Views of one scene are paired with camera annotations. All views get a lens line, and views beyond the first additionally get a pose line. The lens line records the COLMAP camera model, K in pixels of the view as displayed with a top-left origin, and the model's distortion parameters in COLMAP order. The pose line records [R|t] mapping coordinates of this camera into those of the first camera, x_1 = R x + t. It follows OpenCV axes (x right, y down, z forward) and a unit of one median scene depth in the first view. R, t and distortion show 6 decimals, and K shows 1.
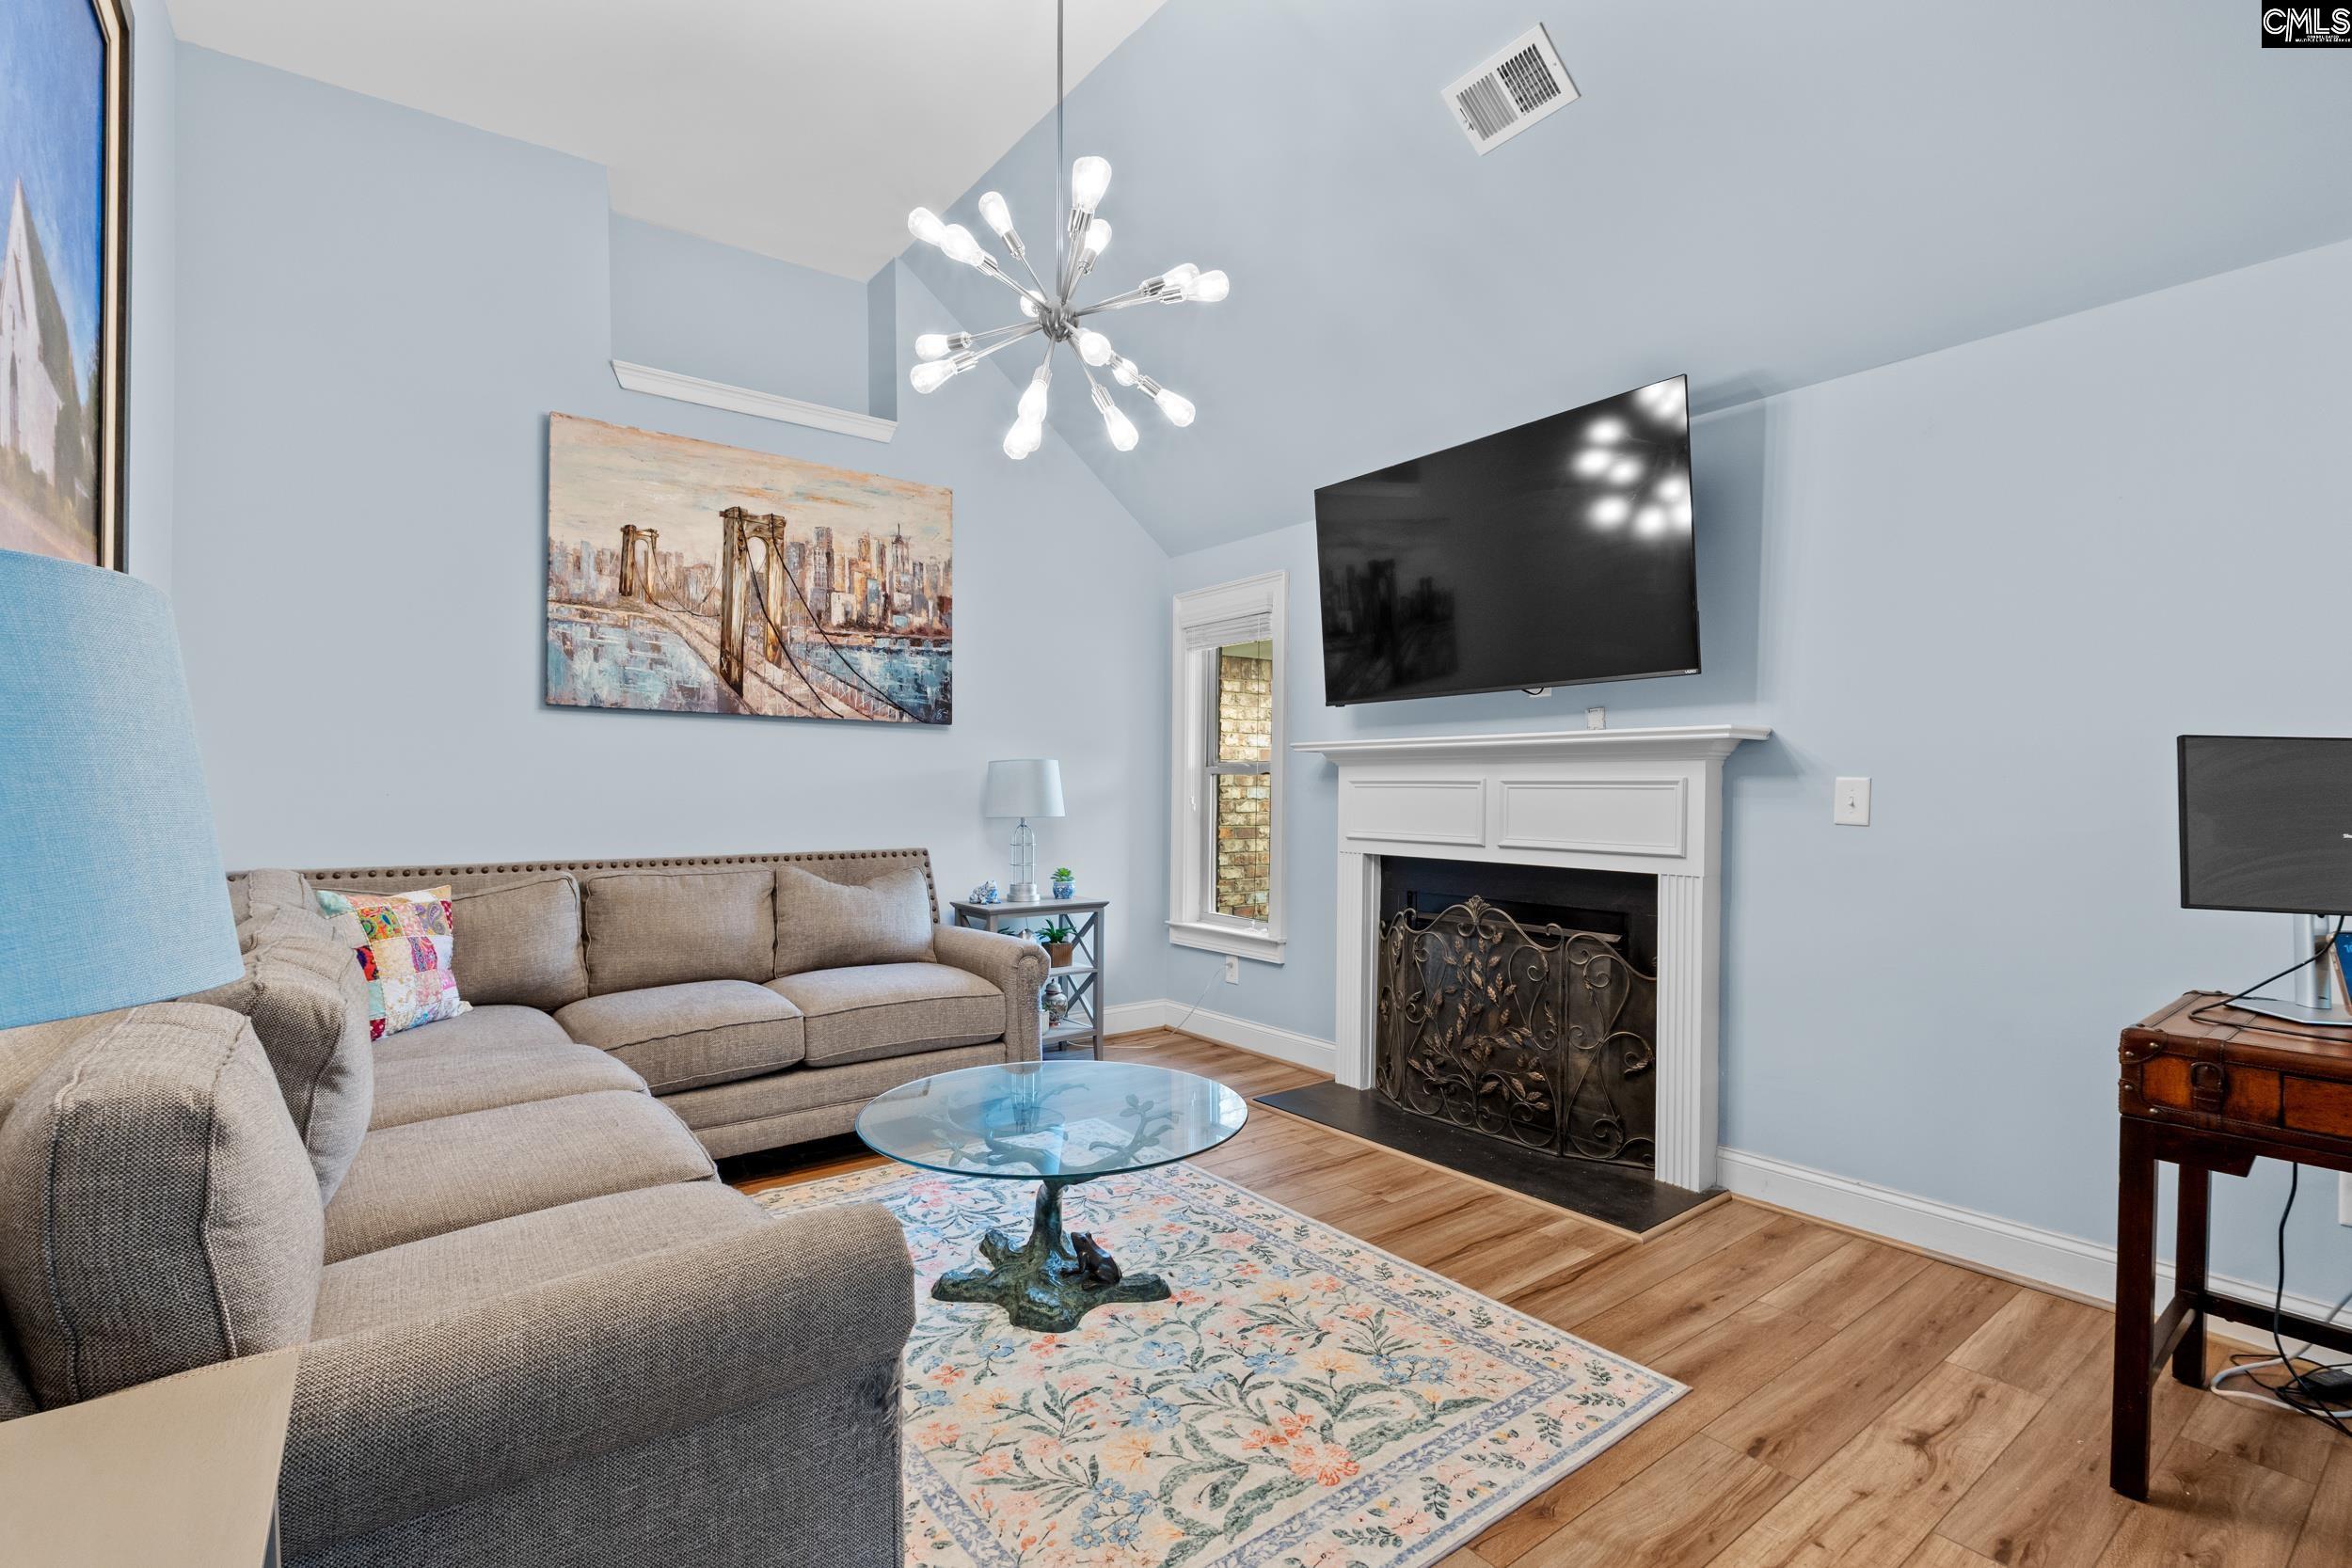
lens RADIAL K [[1075.8, 0, 1172.8], [0, 1075.8, 783.8], [0, 0, 1]] dist [0.005485, 0.000299]
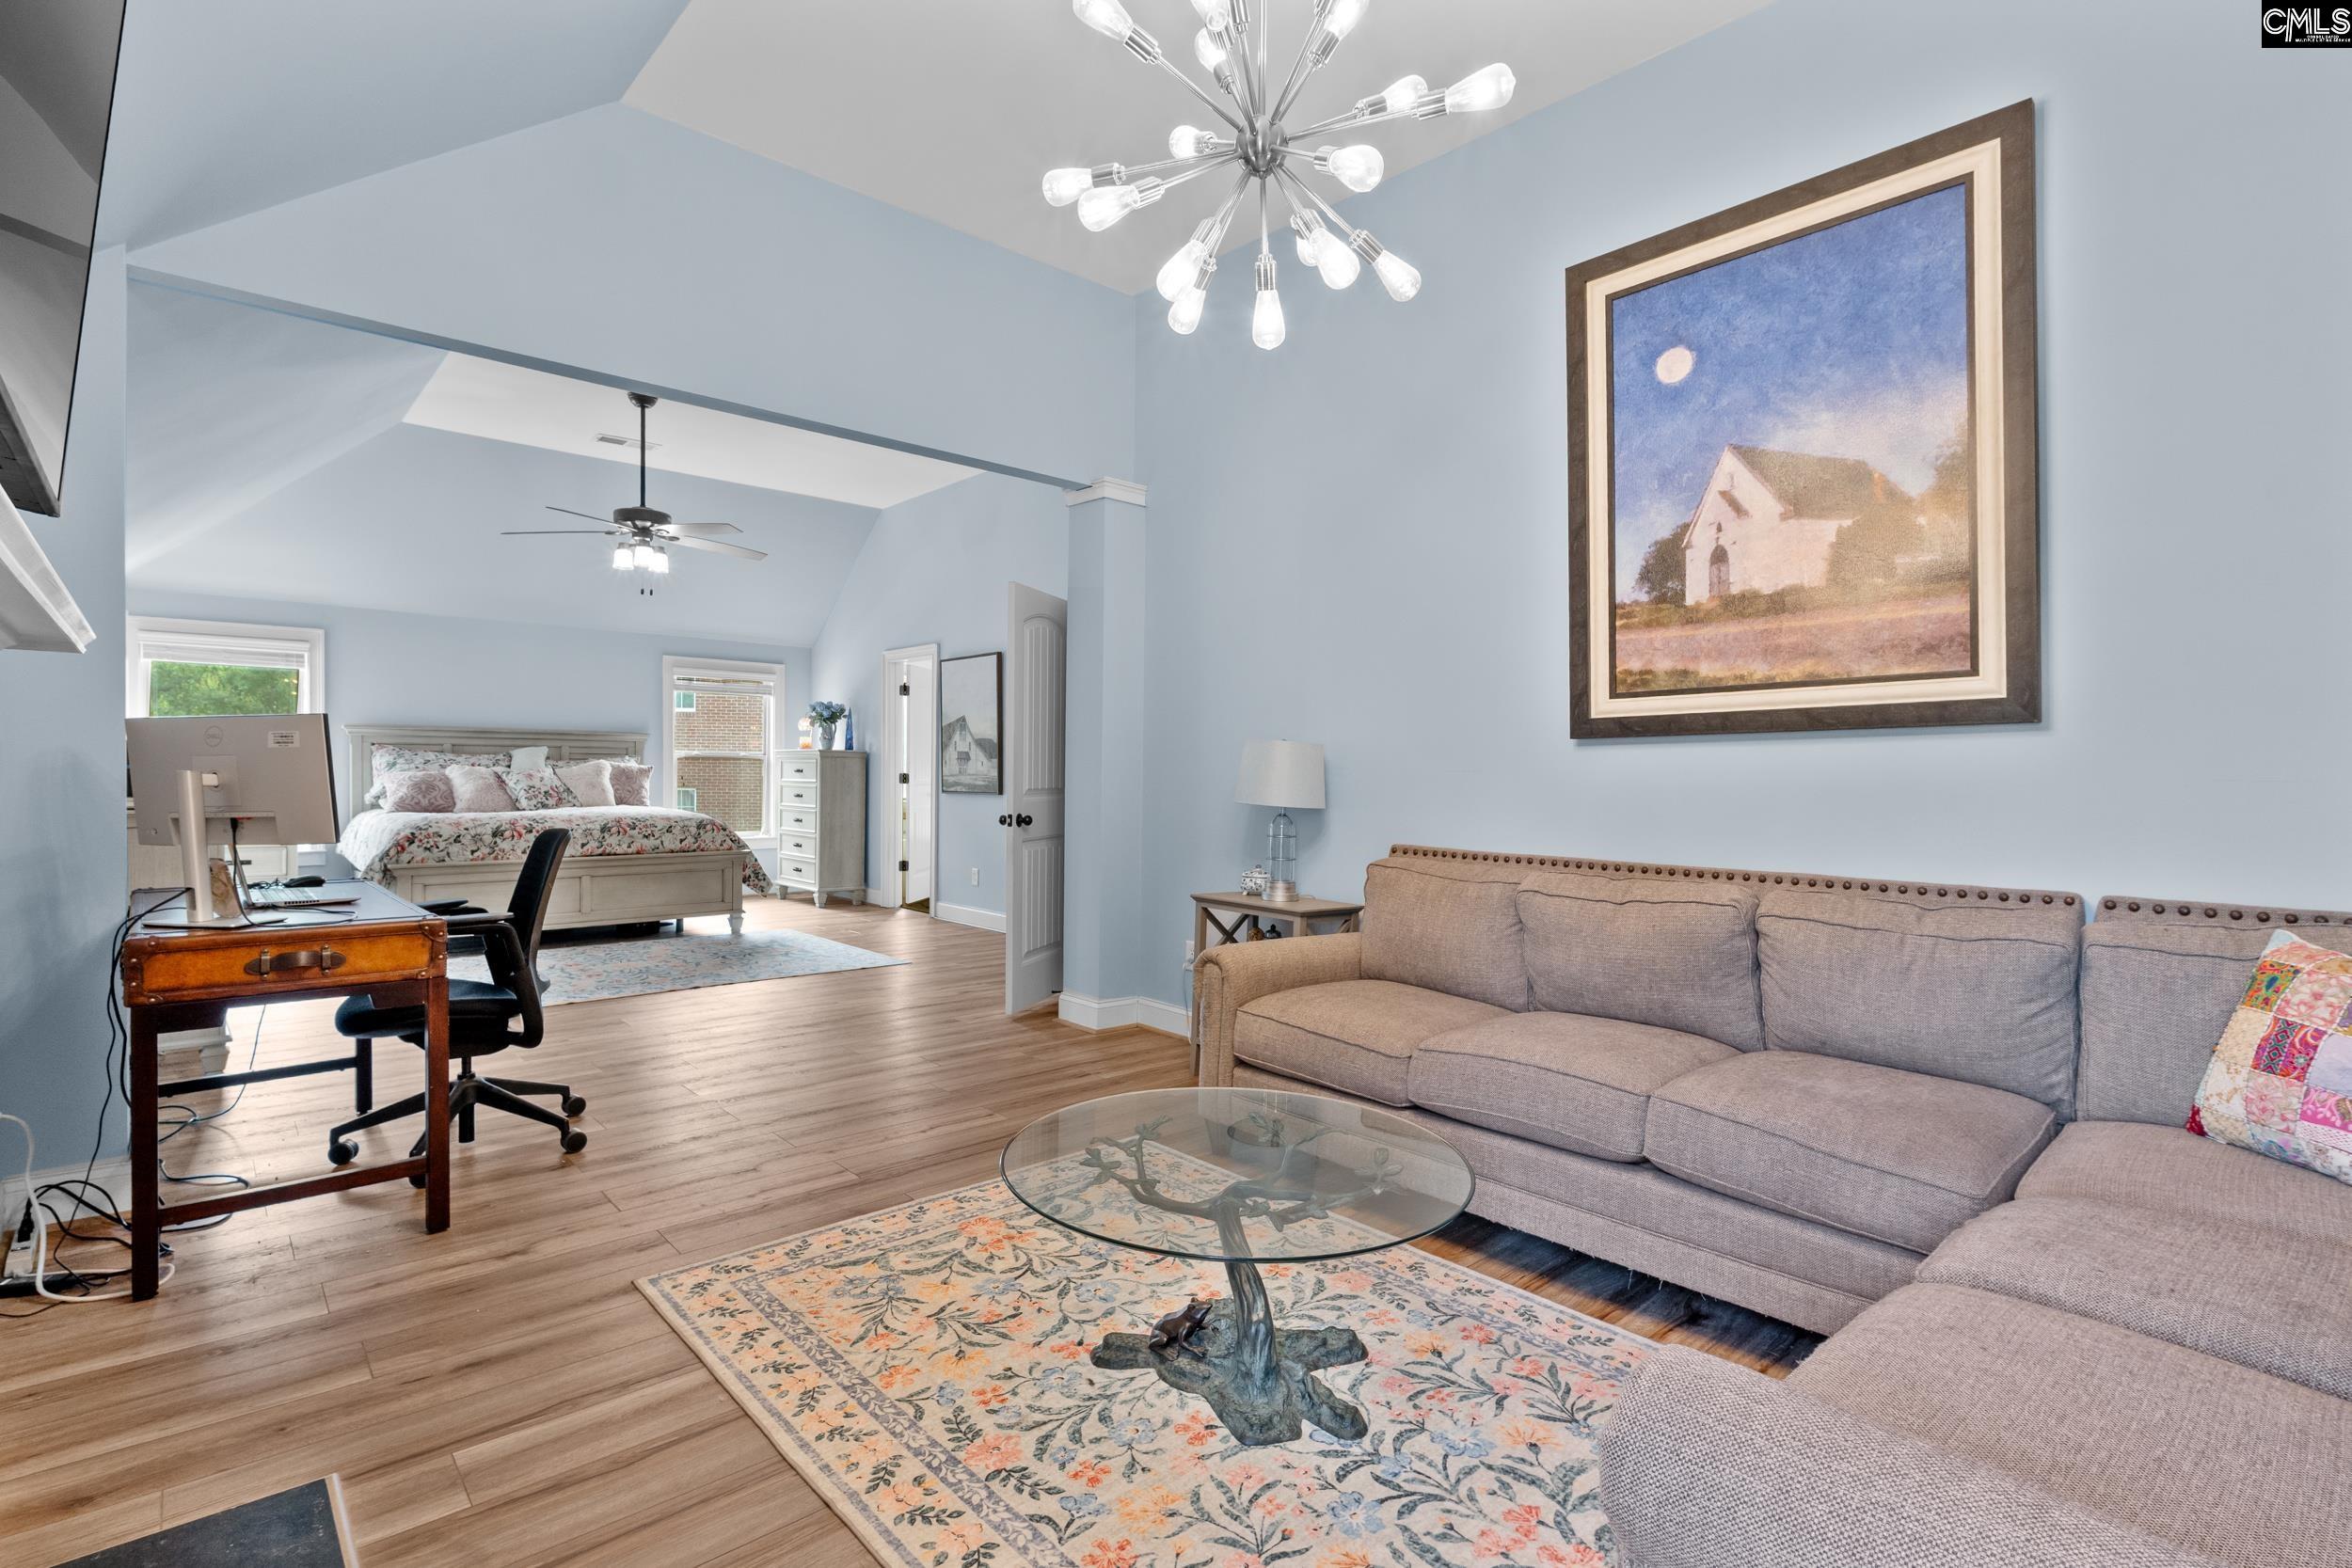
lens RADIAL K [[1075.8, 0, 1185.9], [0, 1075.8, 772.2], [0, 0, 1]] dist [0.005485, 0.000299]
pose [[-0.994620, -0.019969, -0.101650, 0.019915], [-0.019558, 0.999796, -0.005037, 0.010693], [0.101730, -0.003022, -0.994807, 1.944885]]
